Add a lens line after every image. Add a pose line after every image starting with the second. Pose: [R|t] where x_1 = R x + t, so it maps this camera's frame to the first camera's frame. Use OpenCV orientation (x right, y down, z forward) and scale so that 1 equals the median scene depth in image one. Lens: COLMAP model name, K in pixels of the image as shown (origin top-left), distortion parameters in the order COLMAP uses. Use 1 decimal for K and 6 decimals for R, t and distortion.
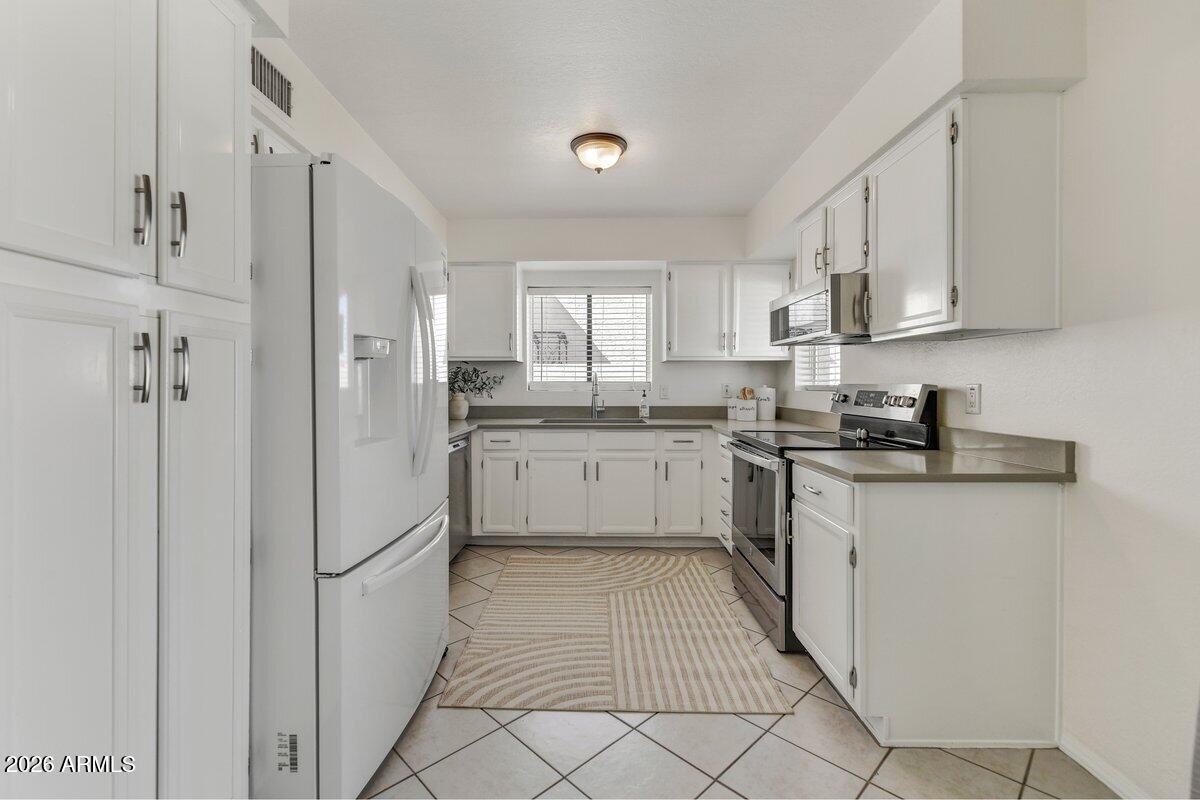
lens RADIAL K [[487.8, 0, 579.7], [0, 487.8, 384.6], [0, 0, 1]] dist [0.008233, -0.000426]
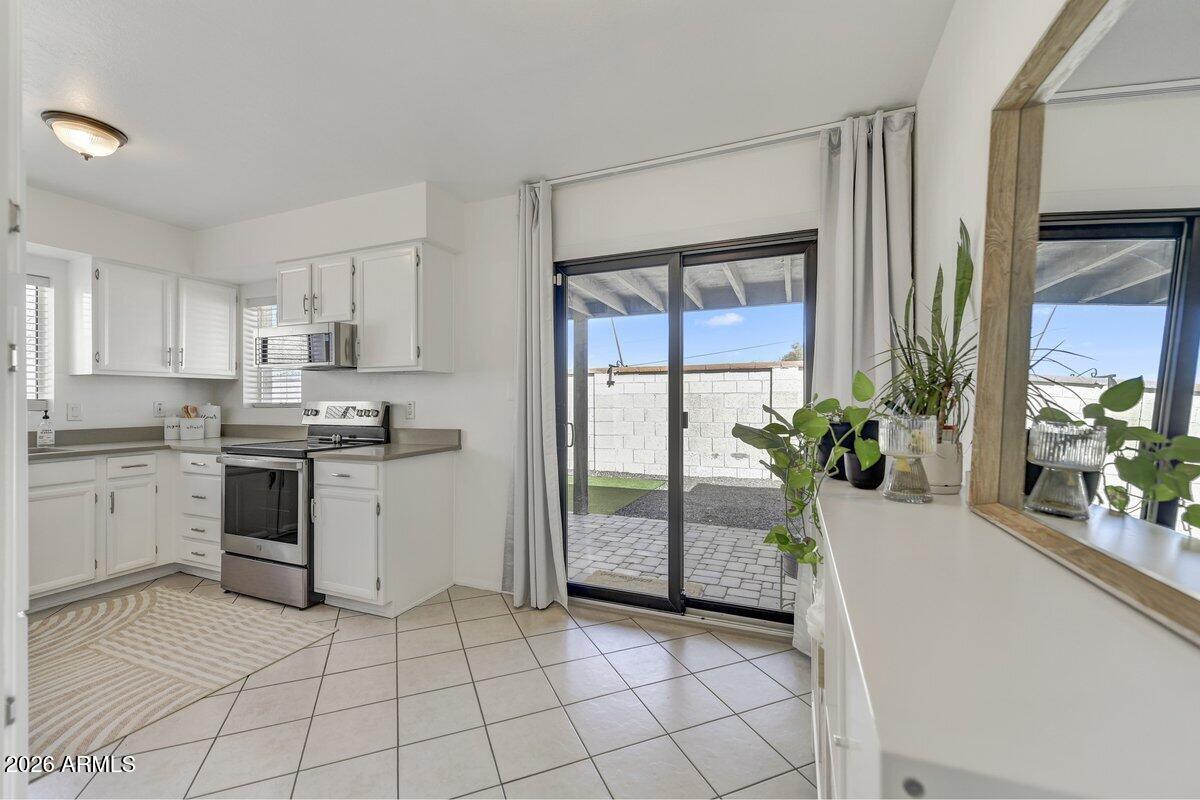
lens RADIAL K [[487.8, 0, 597.6], [0, 487.8, 401.5], [0, 0, 1]] dist [0.008233, -0.000426]
pose [[0.342634, -0.003612, 0.939462, -0.475724], [0.004976, 0.999986, 0.002030, 0.000022], [-0.939456, 0.003979, 0.342647, -0.153252]]
